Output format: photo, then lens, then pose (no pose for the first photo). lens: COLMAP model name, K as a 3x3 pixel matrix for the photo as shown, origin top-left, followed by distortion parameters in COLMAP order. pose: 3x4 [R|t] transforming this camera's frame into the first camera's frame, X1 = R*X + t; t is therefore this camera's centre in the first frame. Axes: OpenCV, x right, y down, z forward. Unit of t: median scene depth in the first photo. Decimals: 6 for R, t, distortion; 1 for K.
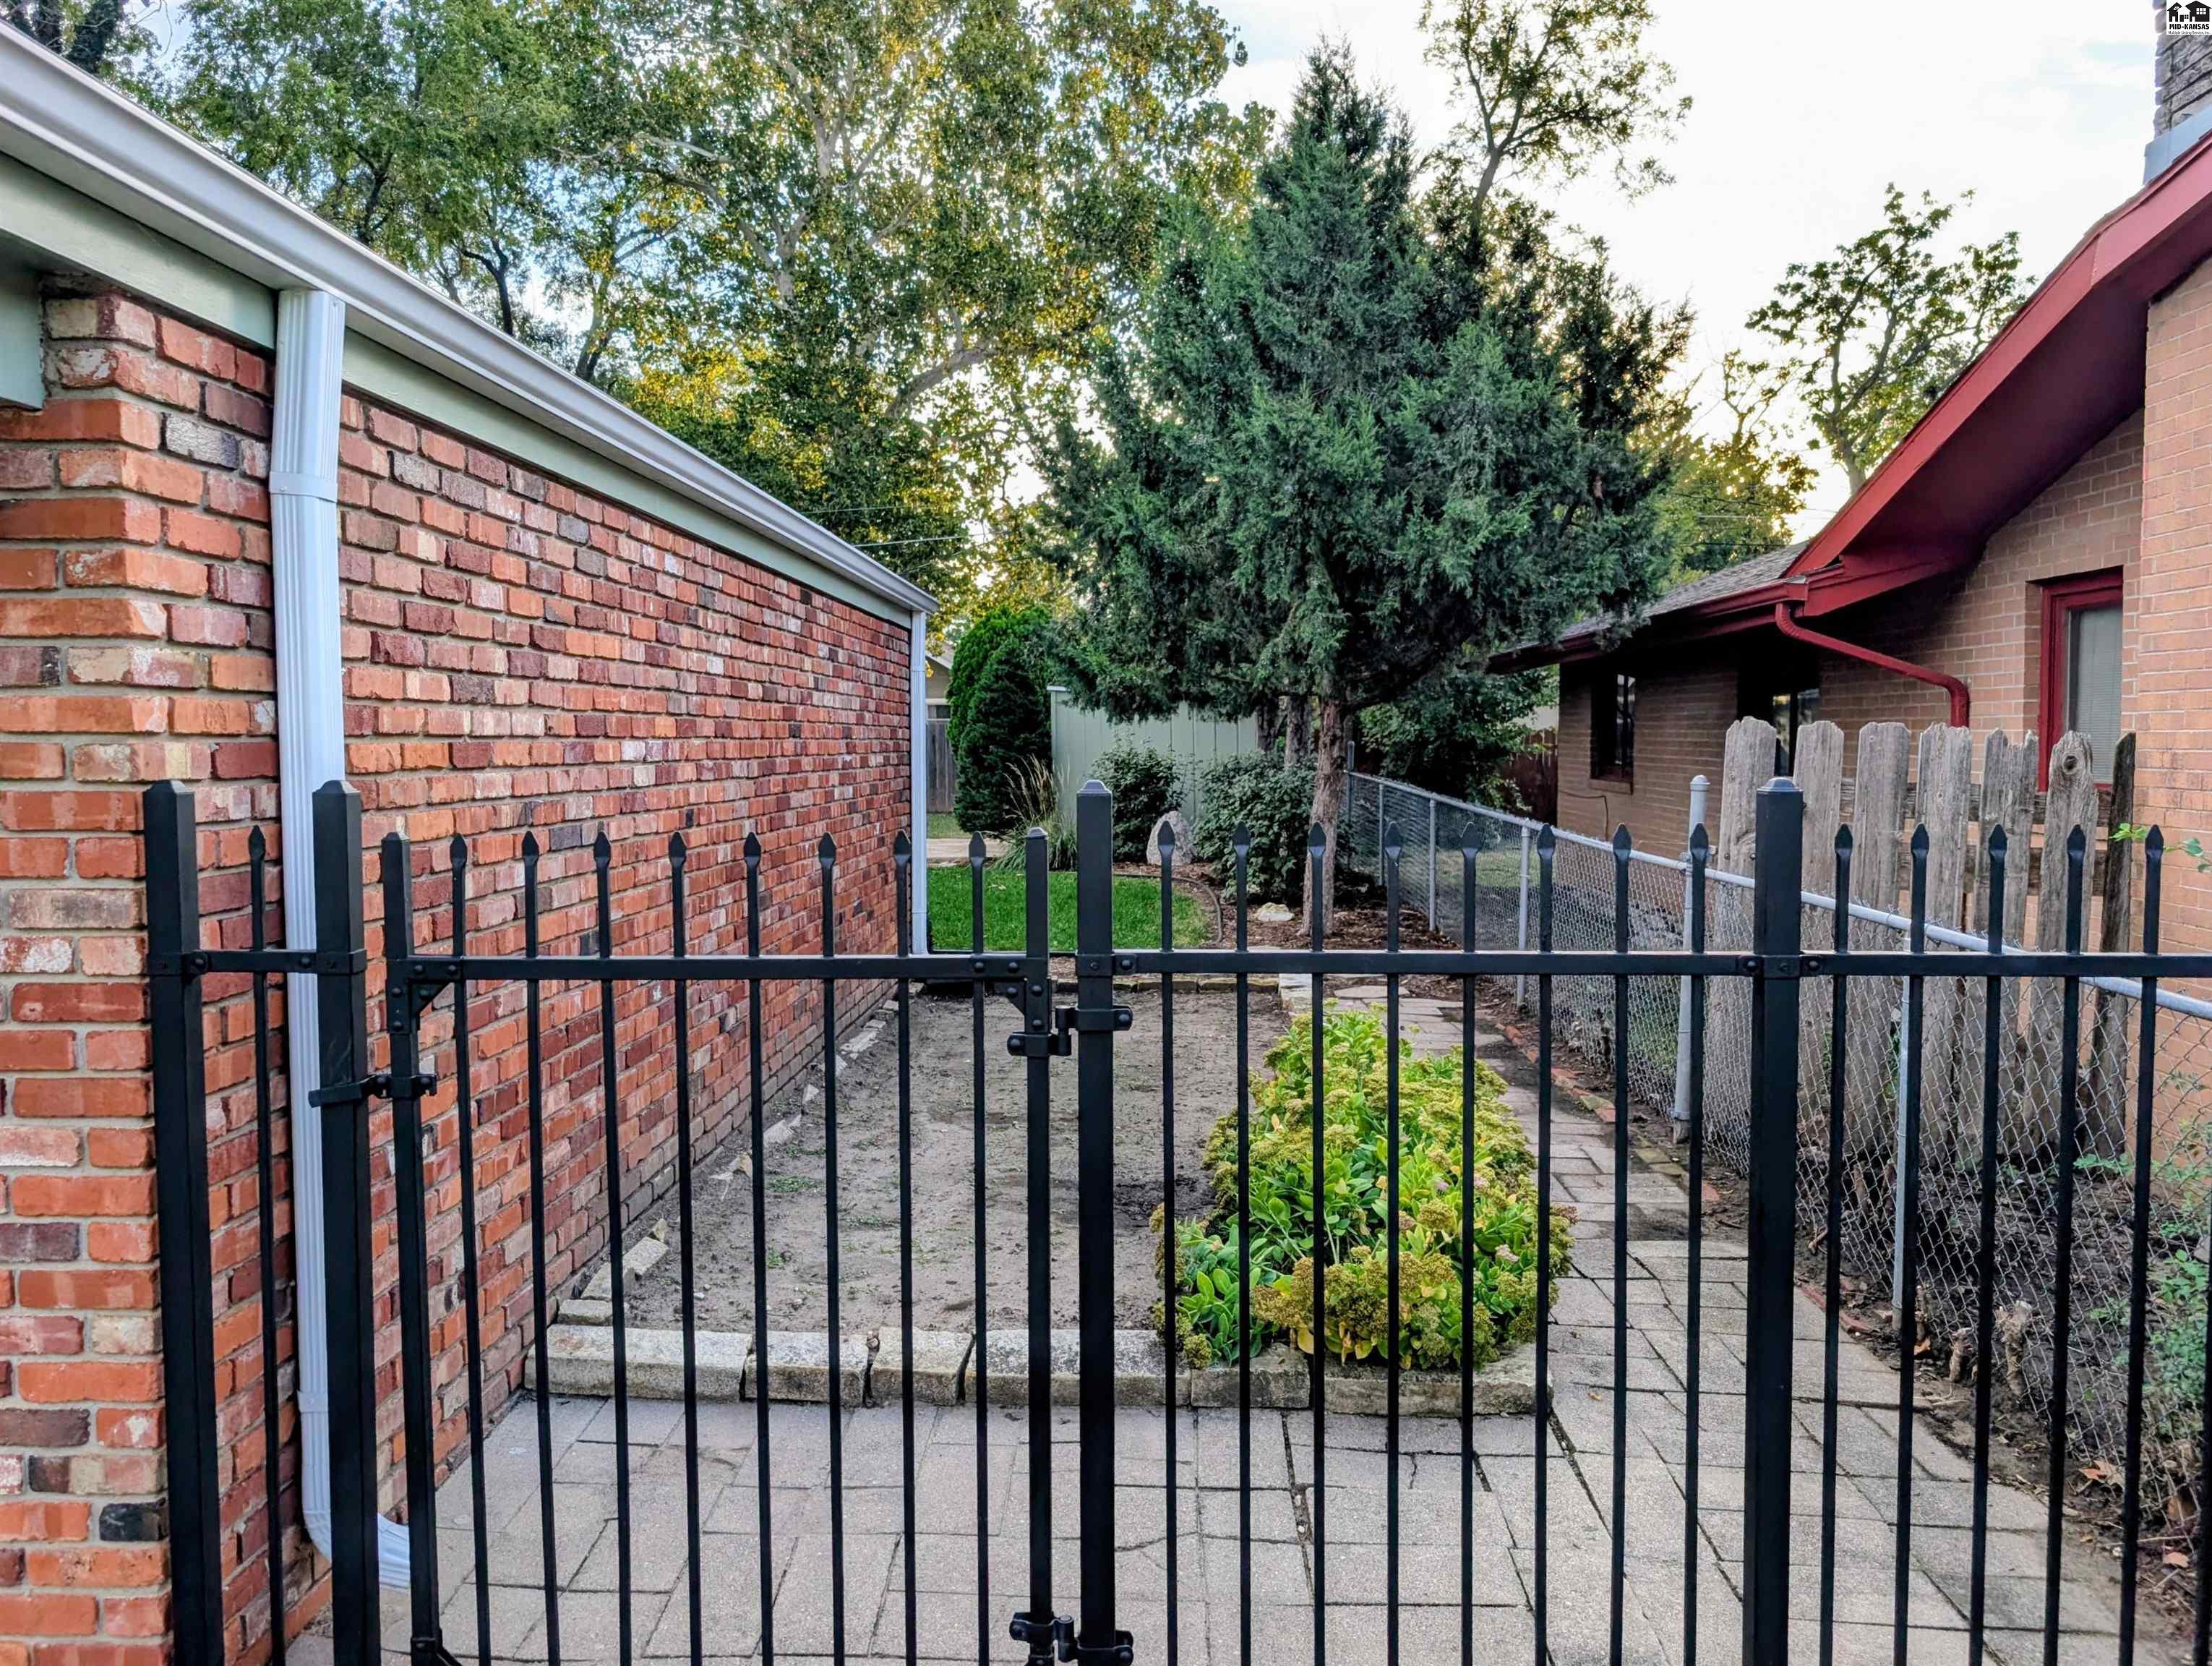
lens RADIAL K [[1634.8, 0, 1106.0], [0, 1634.8, 833.0], [0, 0, 1]] dist [0.001453, 0.003985]
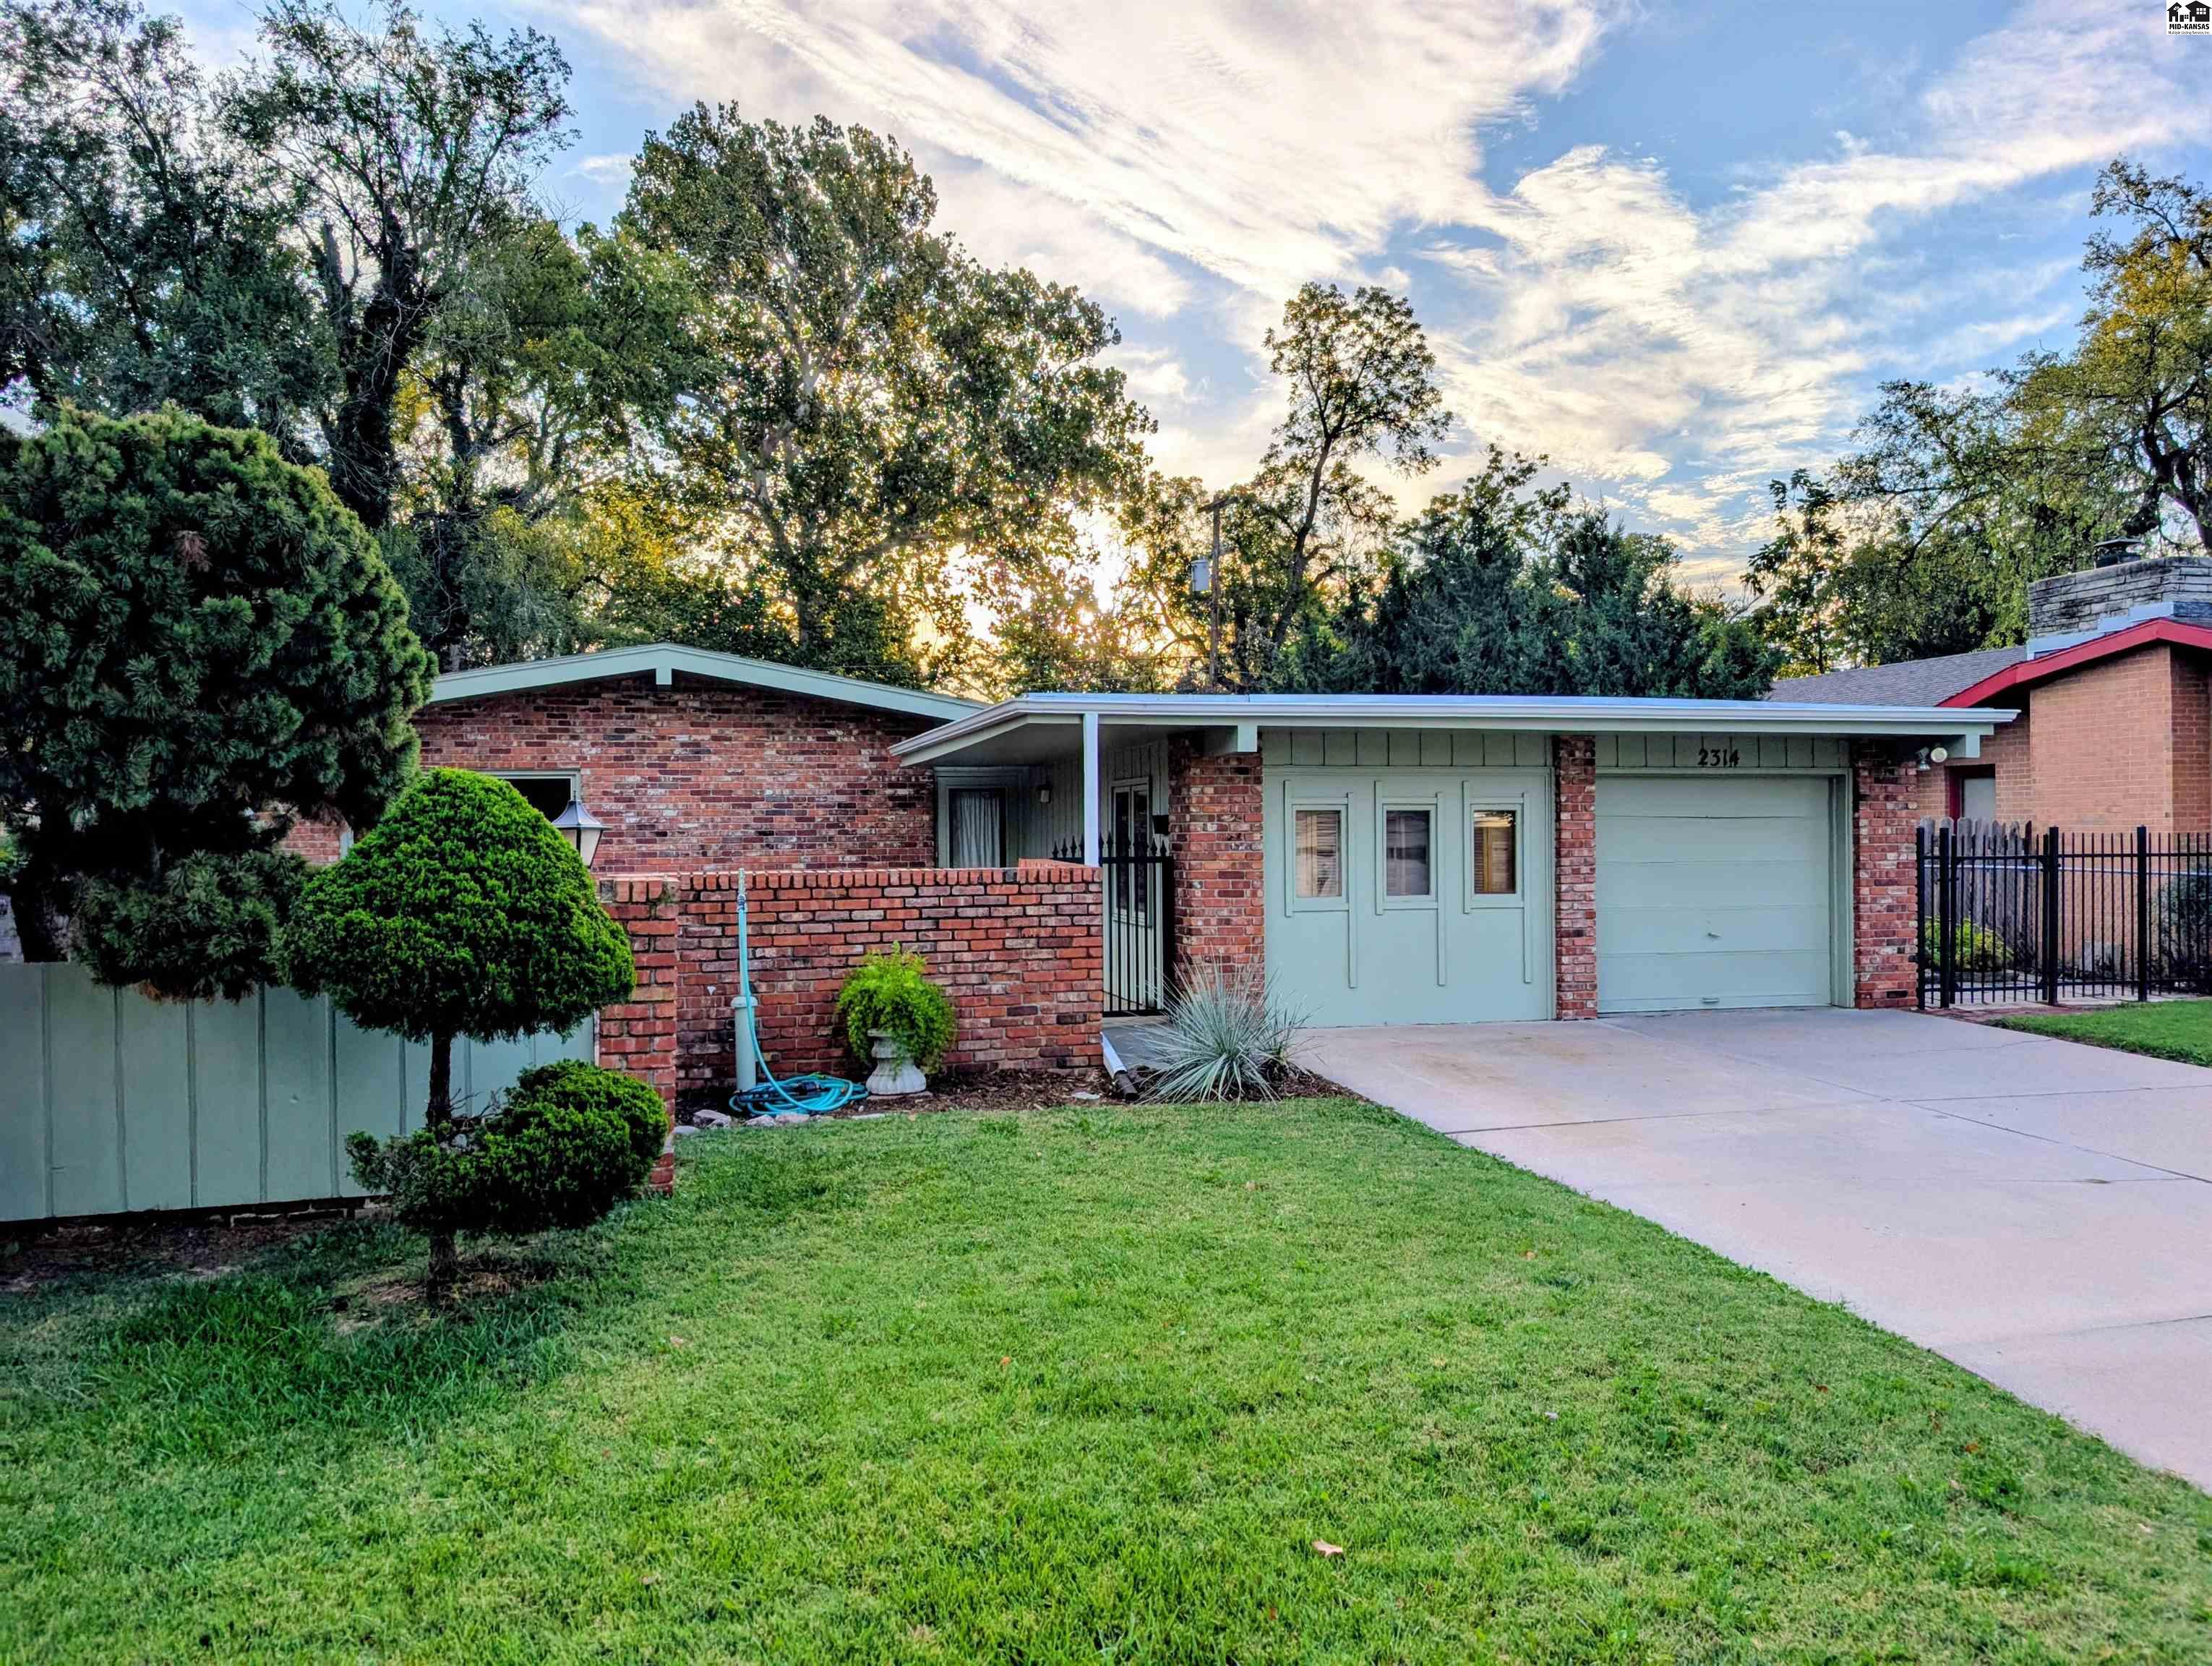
lens RADIAL K [[1518.7, 0, 1106.0], [0, 1518.7, 833.0], [0, 0, 1]] dist [0.002846, 0.003234]
pose [[0.956364, -0.005390, 0.292127, -0.303928], [0.022325, 0.998255, -0.054668, 0.013828], [-0.291323, 0.058804, 0.954816, -0.203349]]
